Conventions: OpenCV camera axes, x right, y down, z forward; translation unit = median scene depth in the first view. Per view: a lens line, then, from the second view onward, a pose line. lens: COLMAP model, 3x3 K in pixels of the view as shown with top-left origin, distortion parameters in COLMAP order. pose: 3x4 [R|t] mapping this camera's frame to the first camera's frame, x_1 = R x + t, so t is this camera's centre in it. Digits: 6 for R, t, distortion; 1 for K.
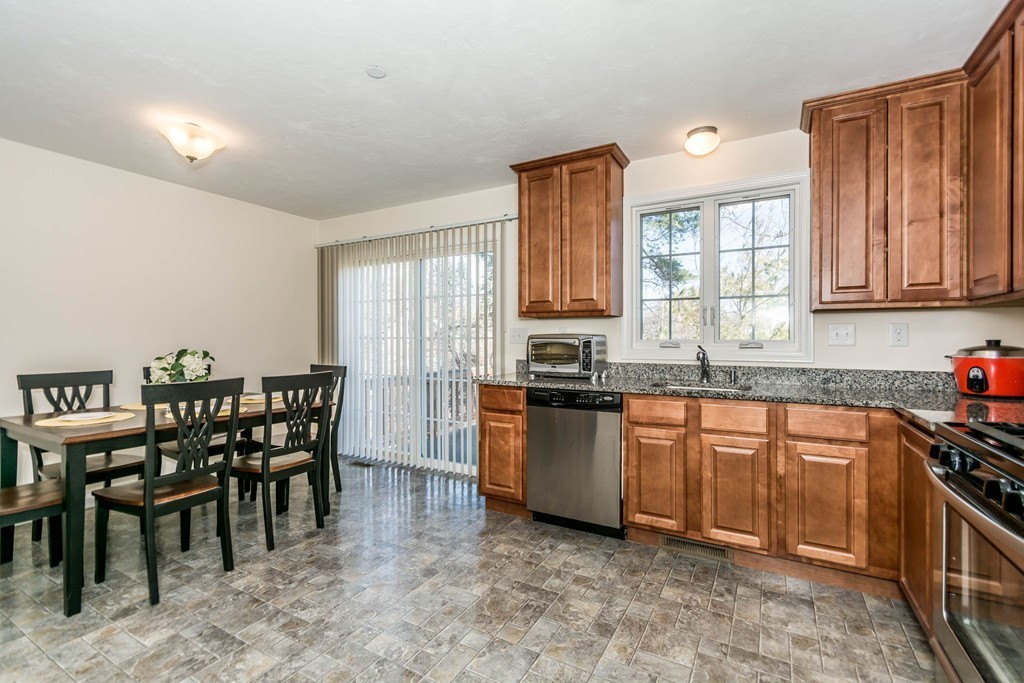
lens RADIAL K [[463.9, 0, 501.8], [0, 463.9, 344.0], [0, 0, 1]] dist [-0.015377, 0.002124]
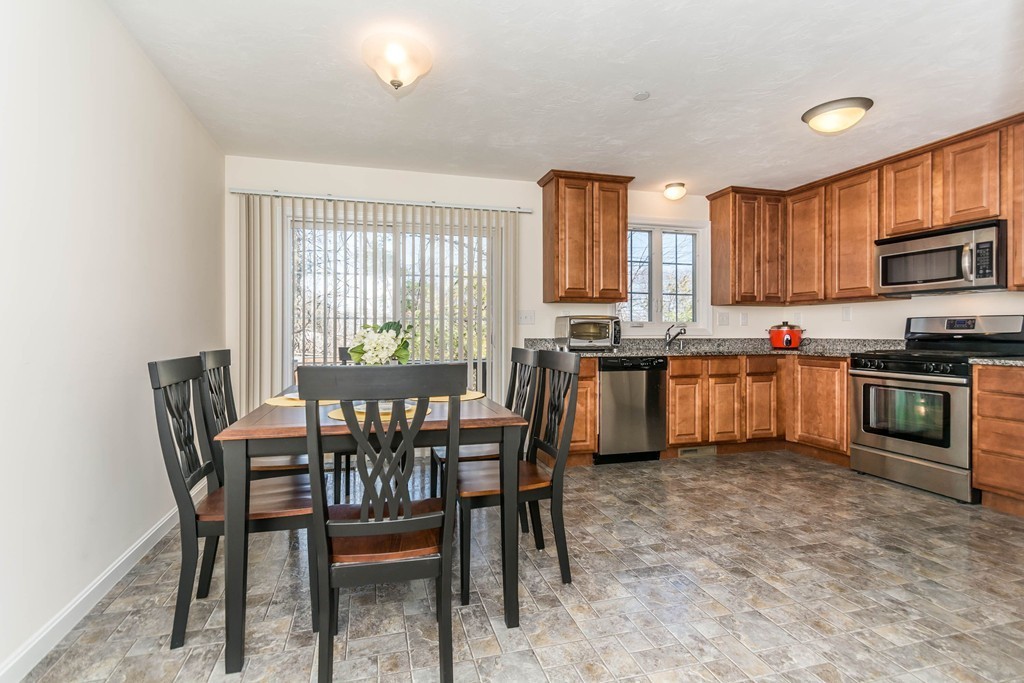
lens RADIAL K [[510.6, 0, 510.5], [0, 510.6, 333.4], [0, 0, 1]] dist [-0.001051, 0.001252]
pose [[0.680891, -0.000880, 0.732384, -1.060647], [0.010019, 0.999917, -0.008112, 0.036447], [-0.732316, 0.012861, 0.680843, 0.230382]]
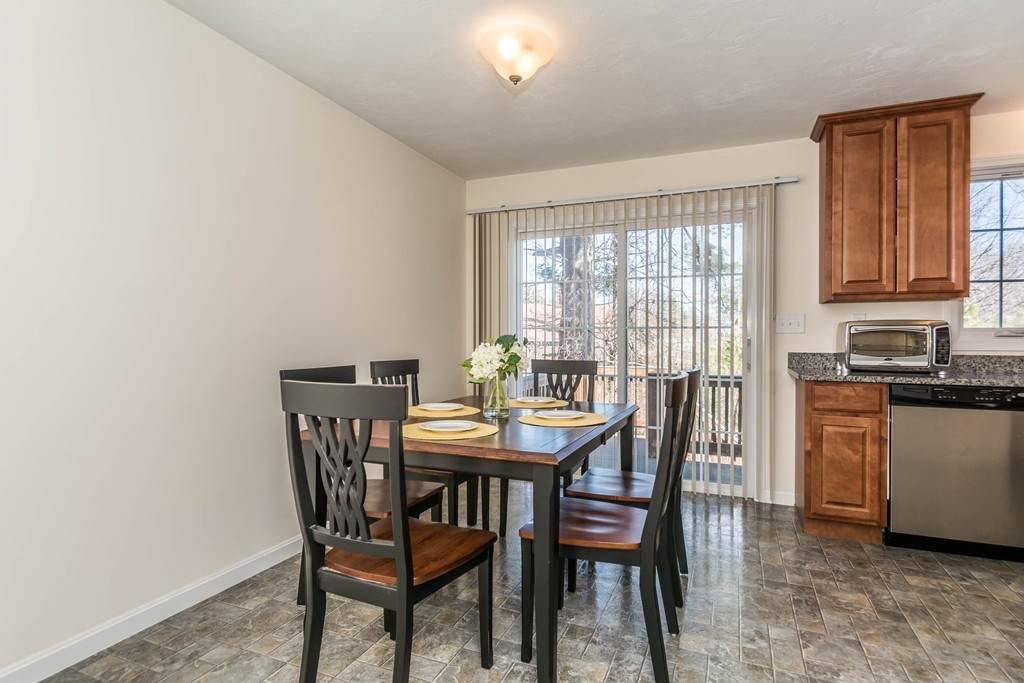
lens RADIAL K [[566.8, 0, 520.9], [0, 566.8, 336.0], [0, 0, 1]] dist [-0.005183, 0.000039]
pose [[0.992307, 0.002436, 0.123777, -0.679067], [-0.000257, 0.999845, -0.017618, 0.025750], [-0.123800, 0.017451, 0.992154, 0.082465]]
